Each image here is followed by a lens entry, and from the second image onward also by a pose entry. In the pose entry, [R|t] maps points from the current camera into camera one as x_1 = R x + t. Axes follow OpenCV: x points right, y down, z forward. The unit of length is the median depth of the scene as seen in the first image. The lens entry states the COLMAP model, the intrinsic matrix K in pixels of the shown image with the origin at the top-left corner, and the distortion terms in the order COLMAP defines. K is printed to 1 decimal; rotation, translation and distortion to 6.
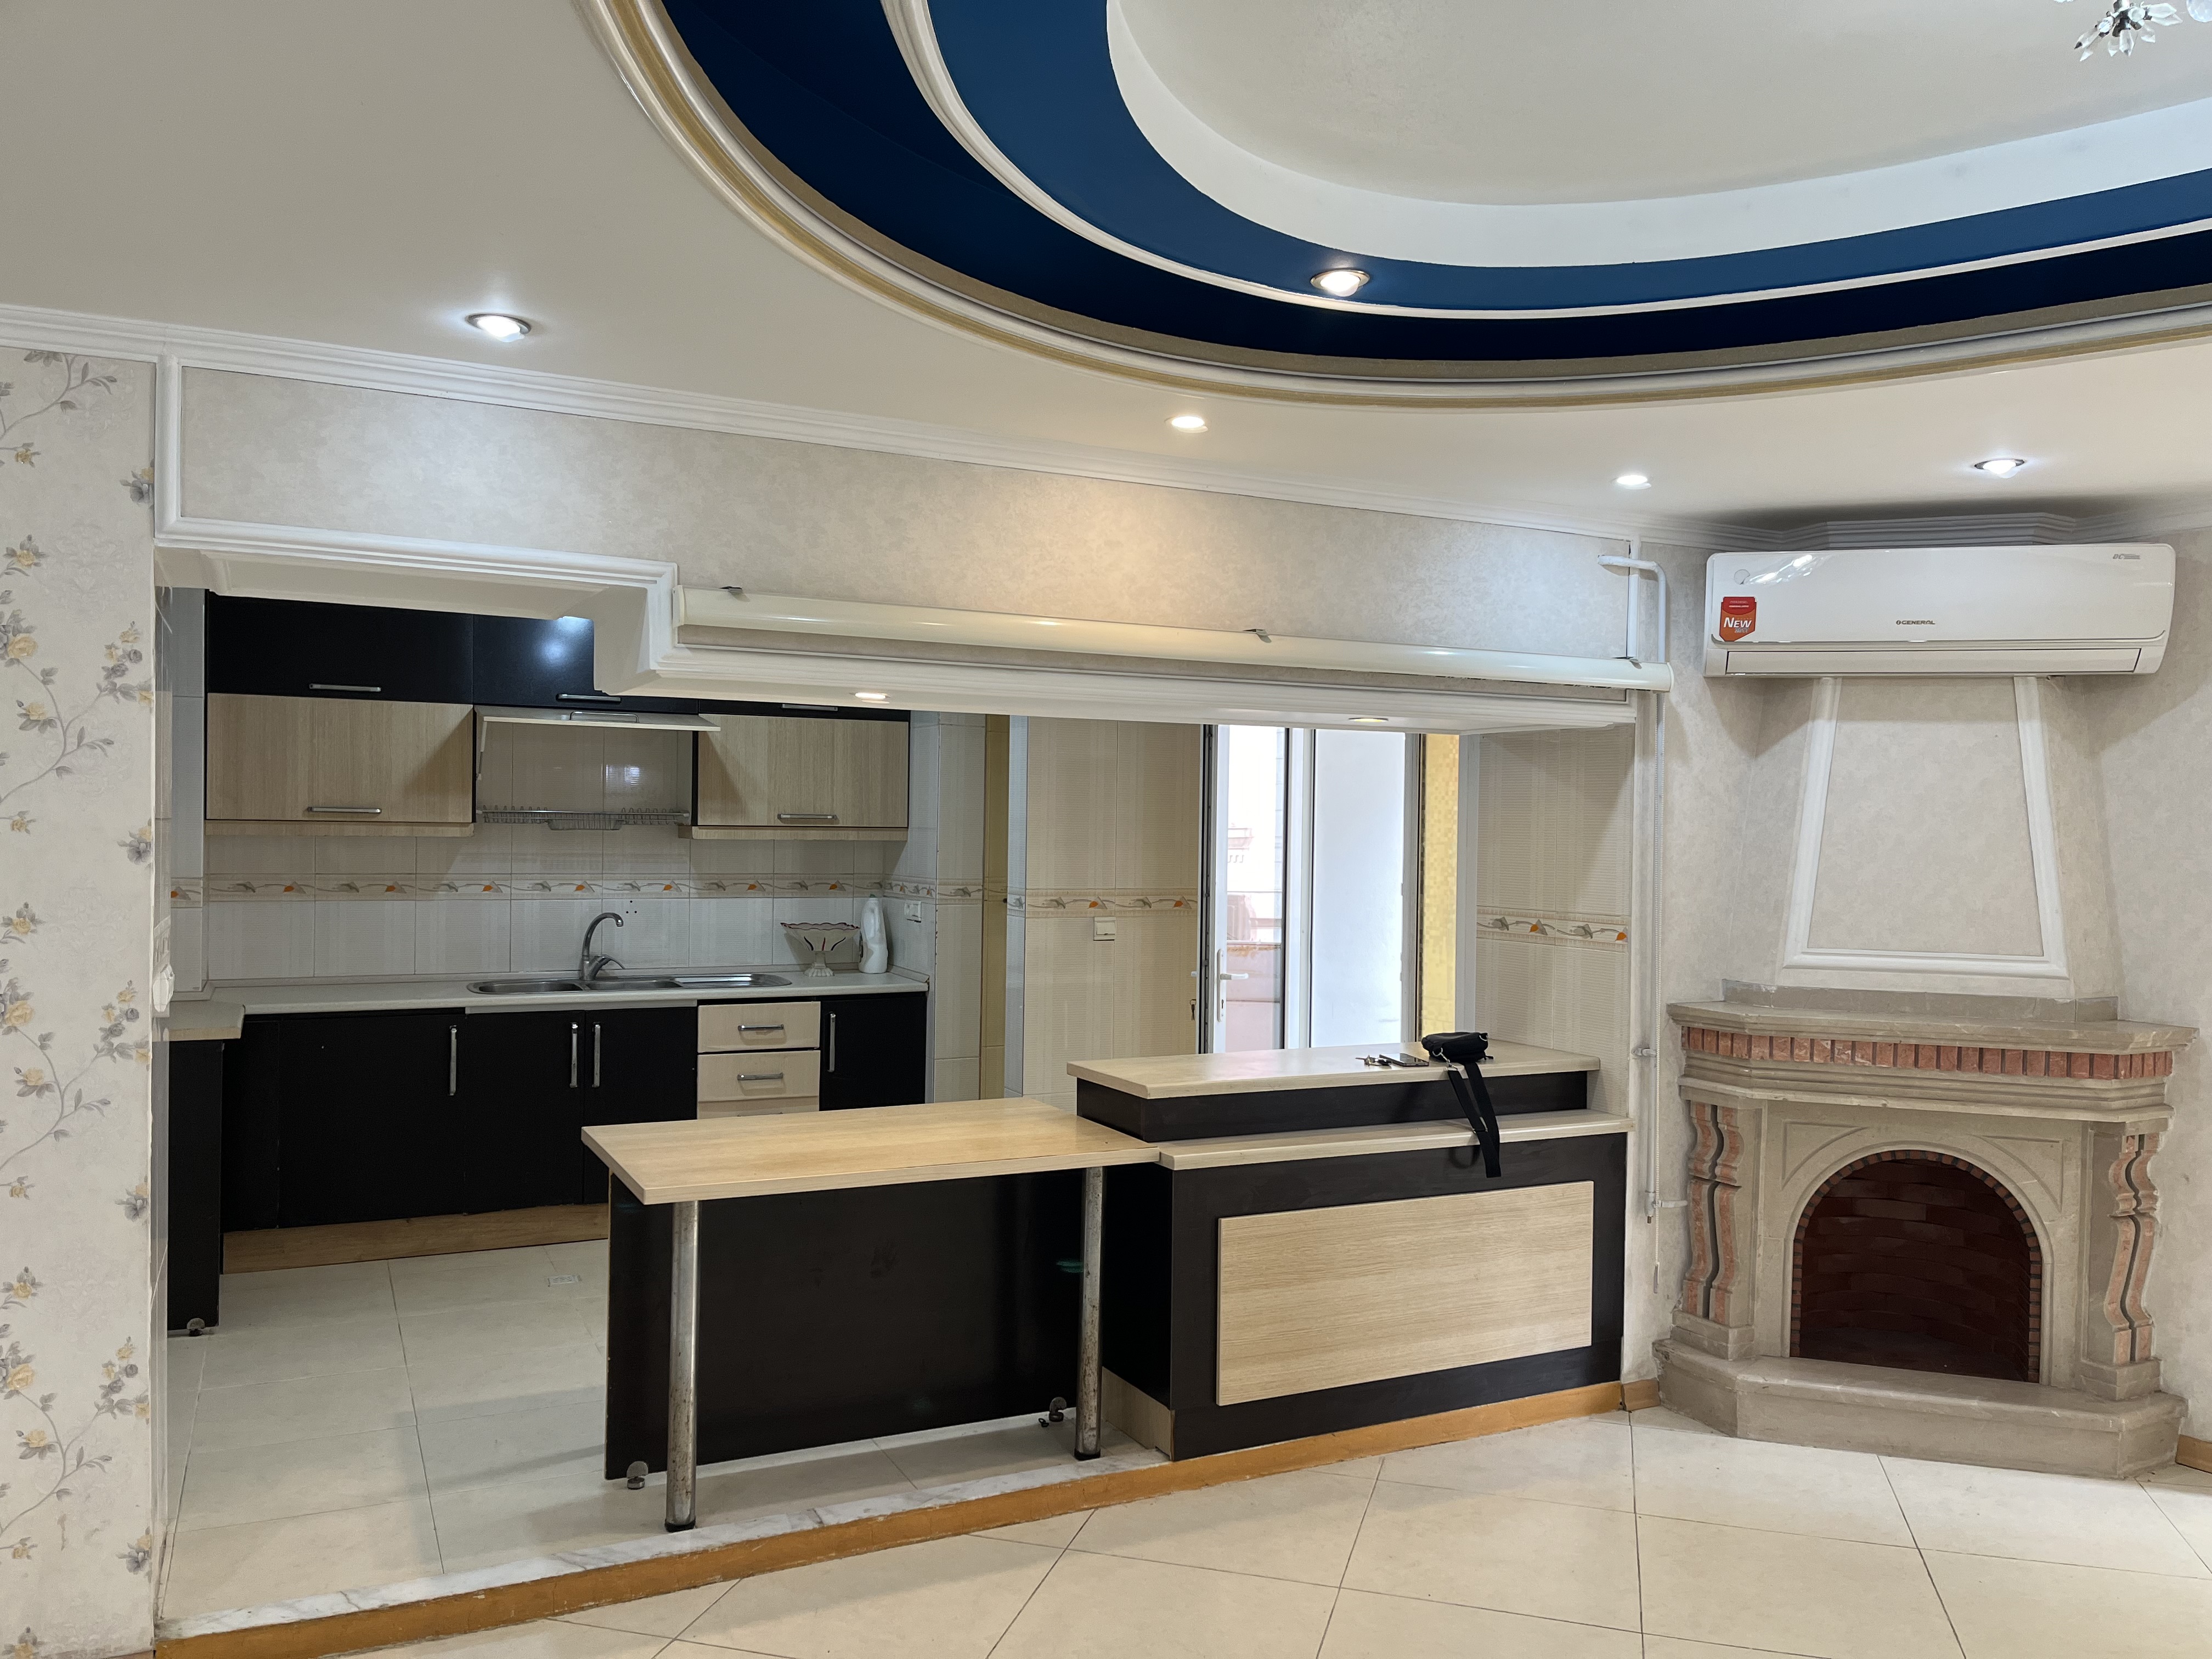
lens RADIAL K [[1642.5, 0, 1116.6], [0, 1642.5, 846.4], [0, 0, 1]] dist [0.059727, -0.083802]
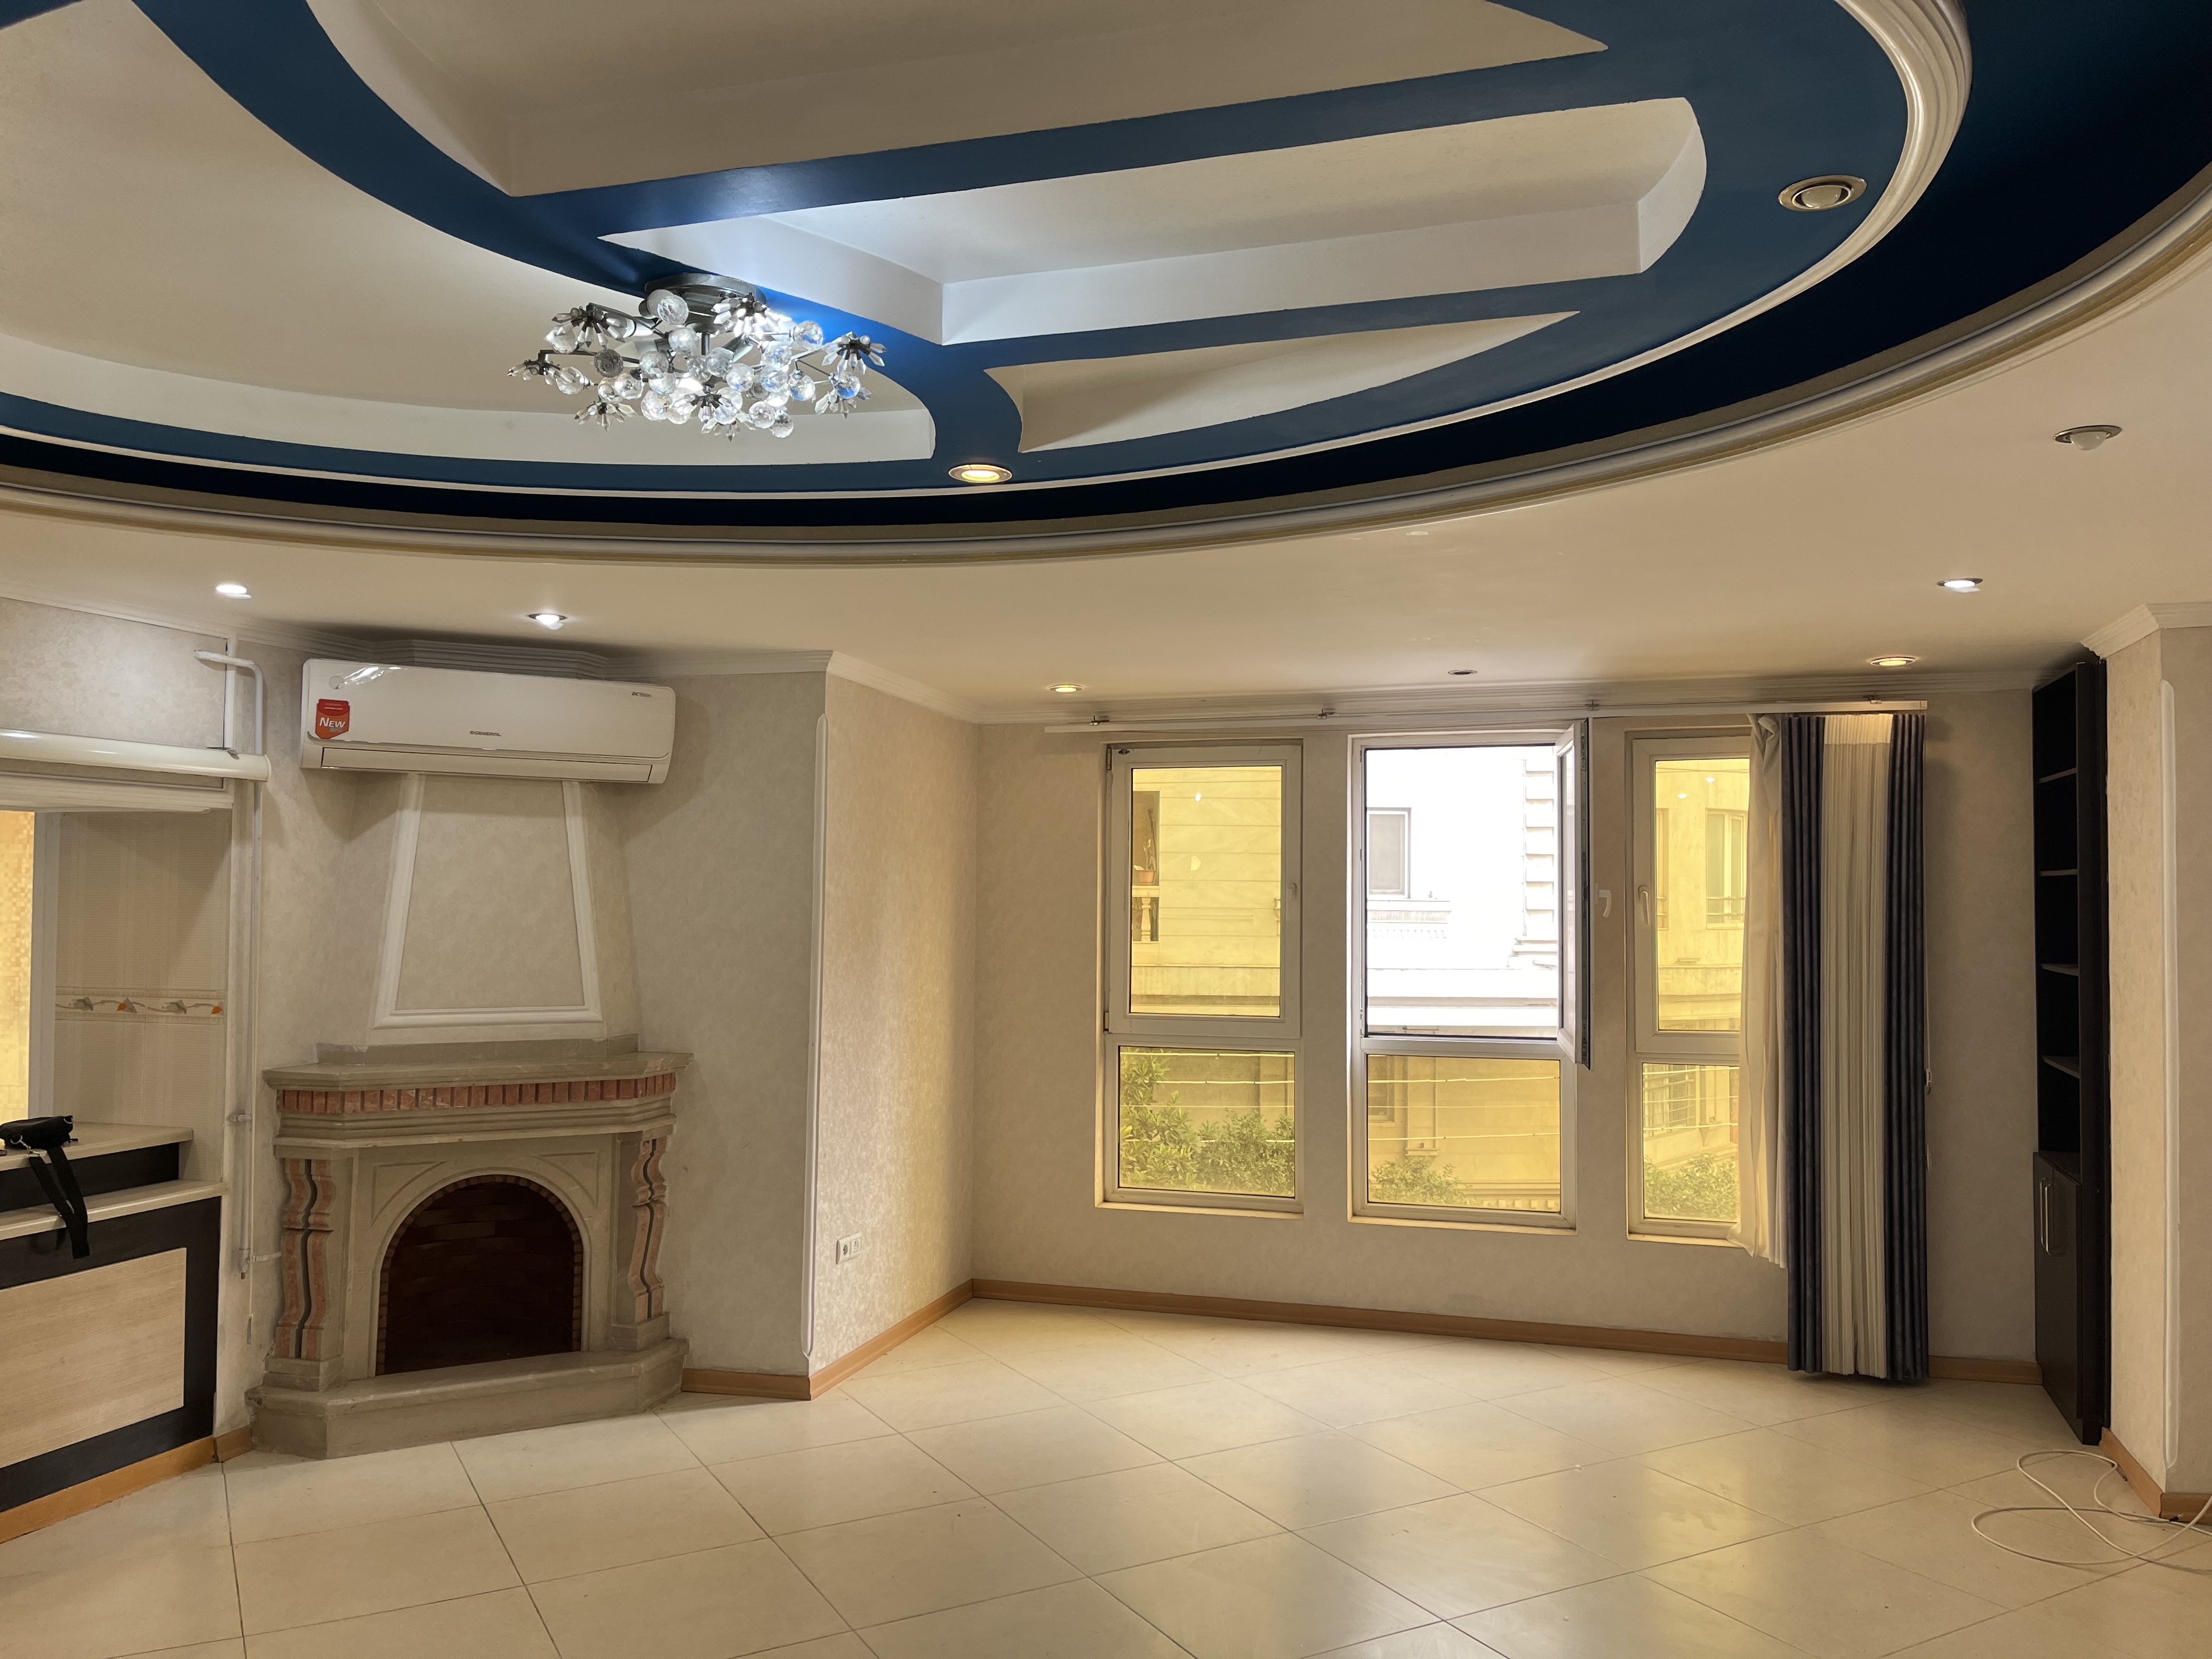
lens RADIAL K [[1642.5, 0, 1116.6], [0, 1642.5, 846.4], [0, 0, 1]] dist [0.059727, -0.083802]
pose [[0.695044, 0.011976, 0.718867, -0.060028], [0.011714, 0.999540, -0.027977, -0.014094], [-0.718871, 0.027866, 0.694584, -0.156887]]
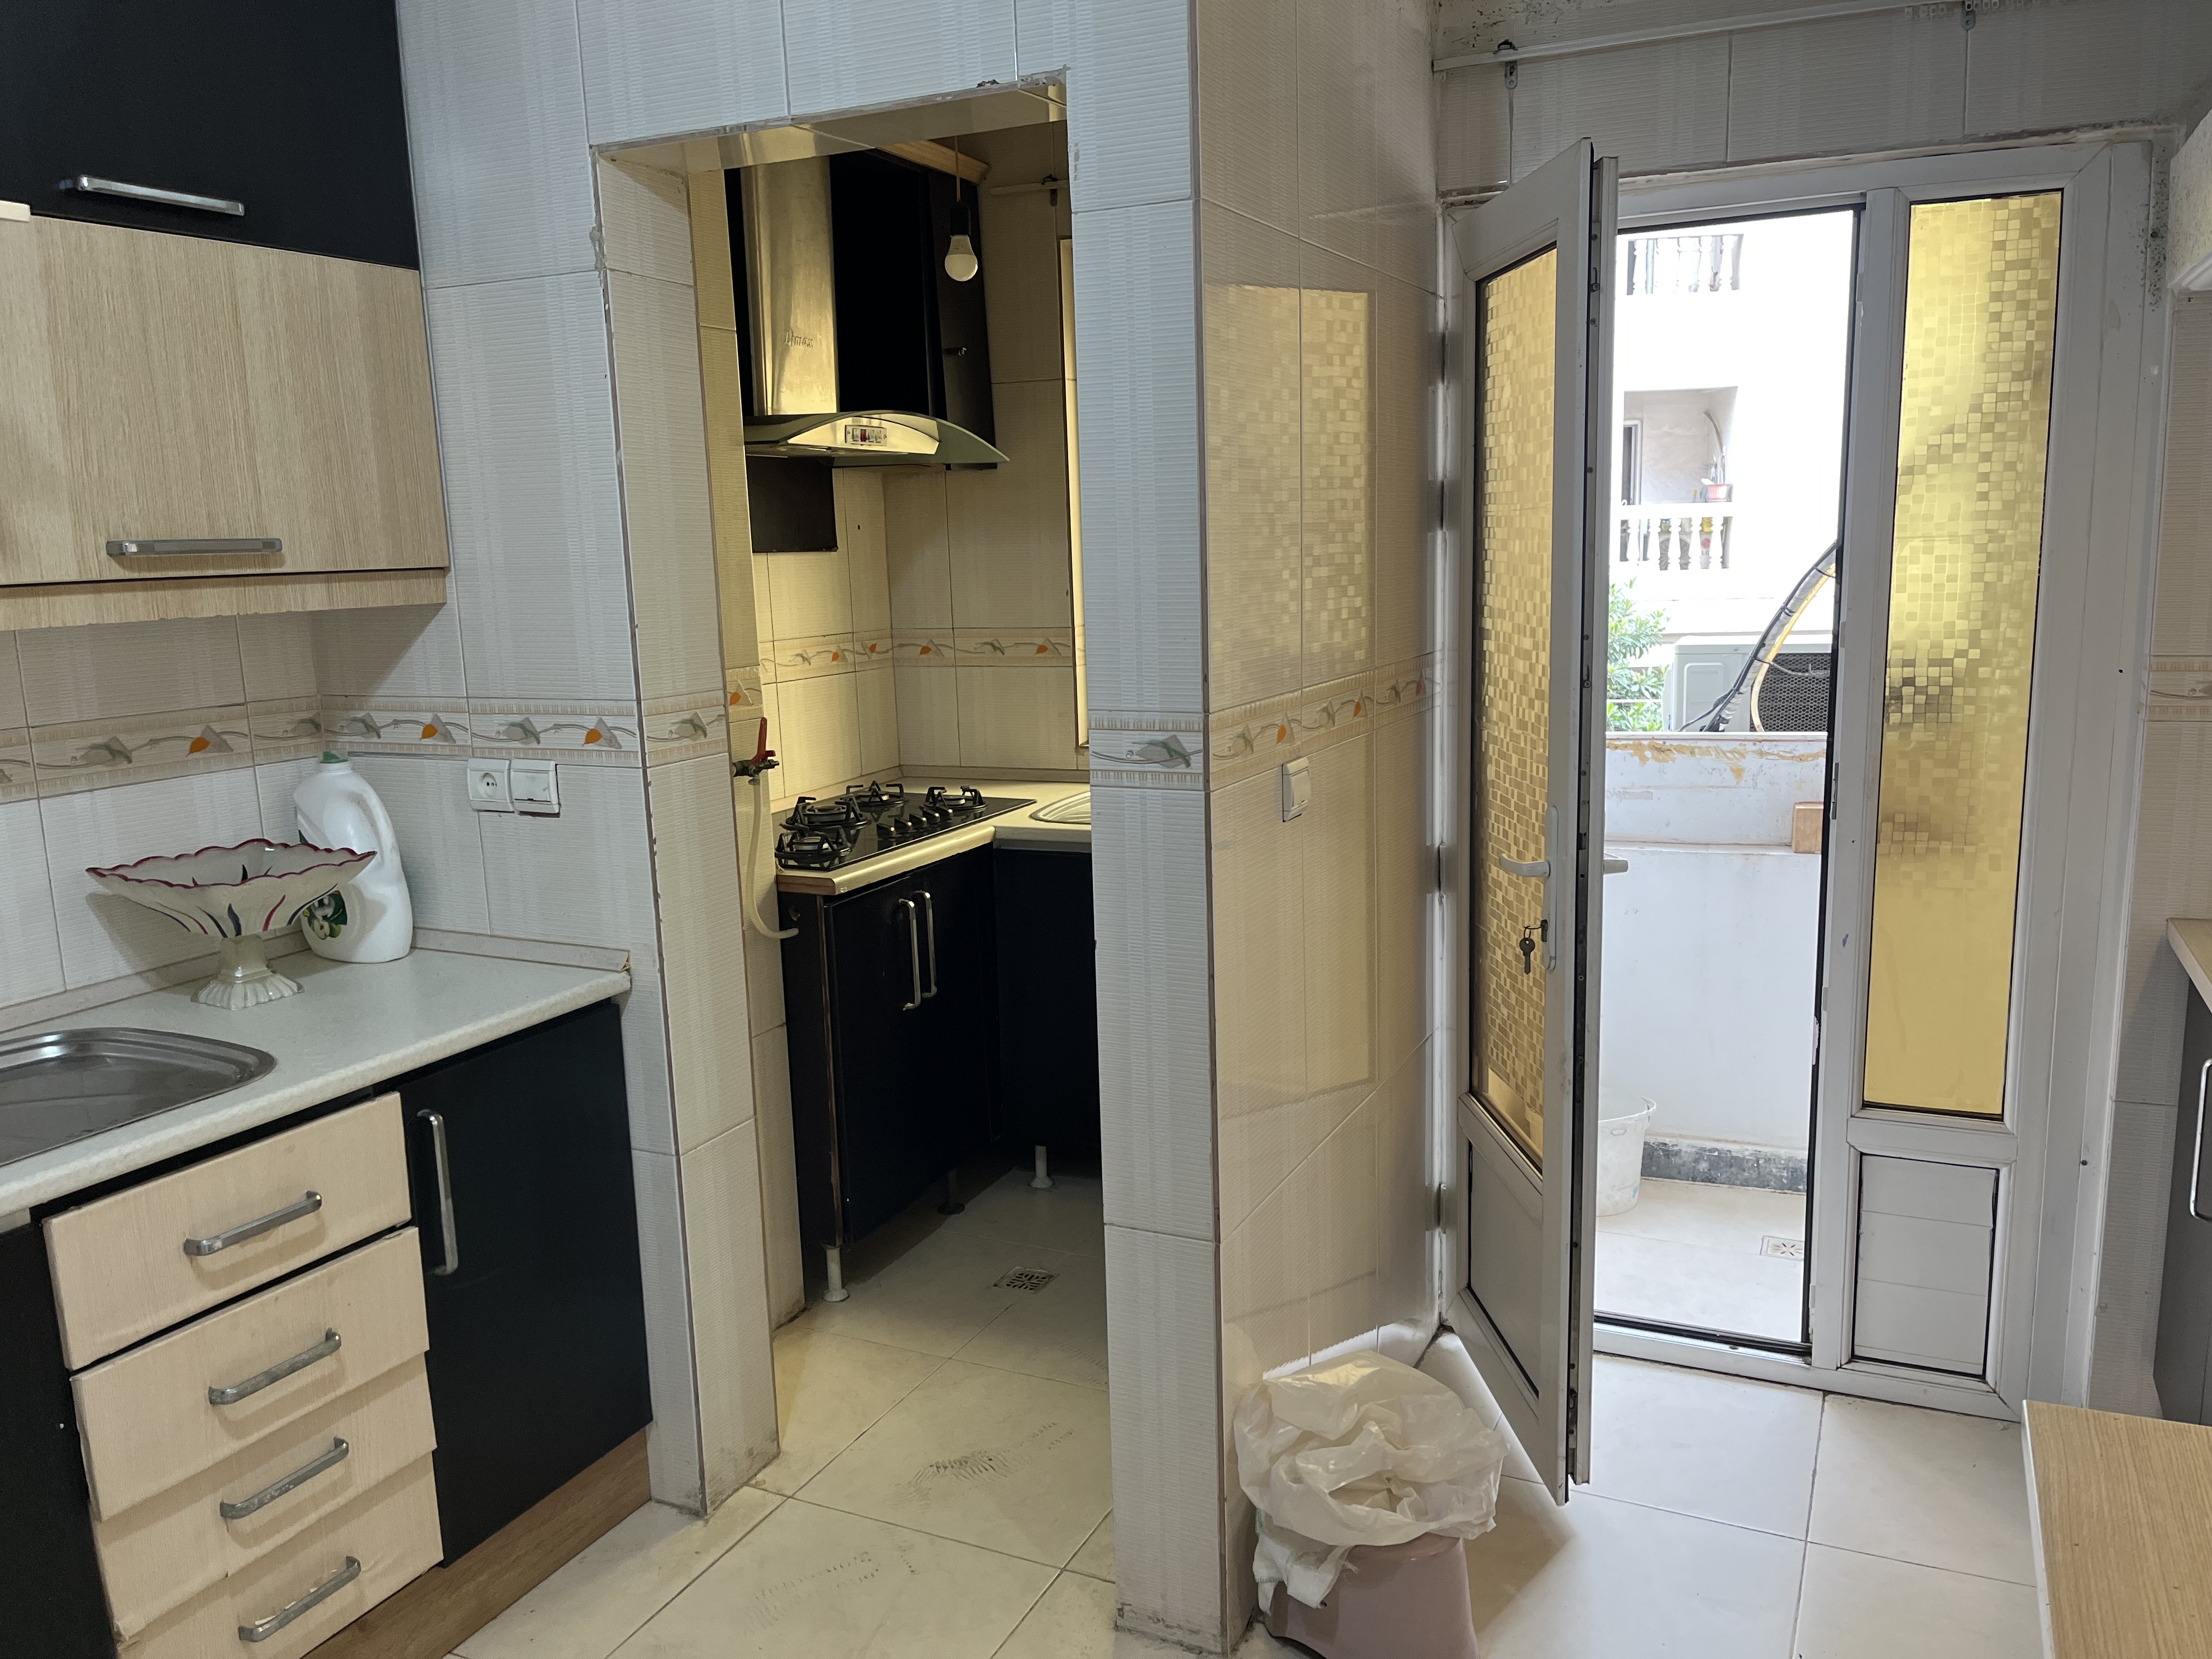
lens RADIAL K [[1680.0, 0, 1106.0], [0, 1680.0, 829.5], [0, 0, 1]] dist [0.057446, -0.092315]
pose [[0.784137, -0.142849, 0.603923, -0.378102], [0.050579, 0.984620, 0.167227, -0.014329], [-0.618523, -0.100583, 0.779303, 0.904372]]
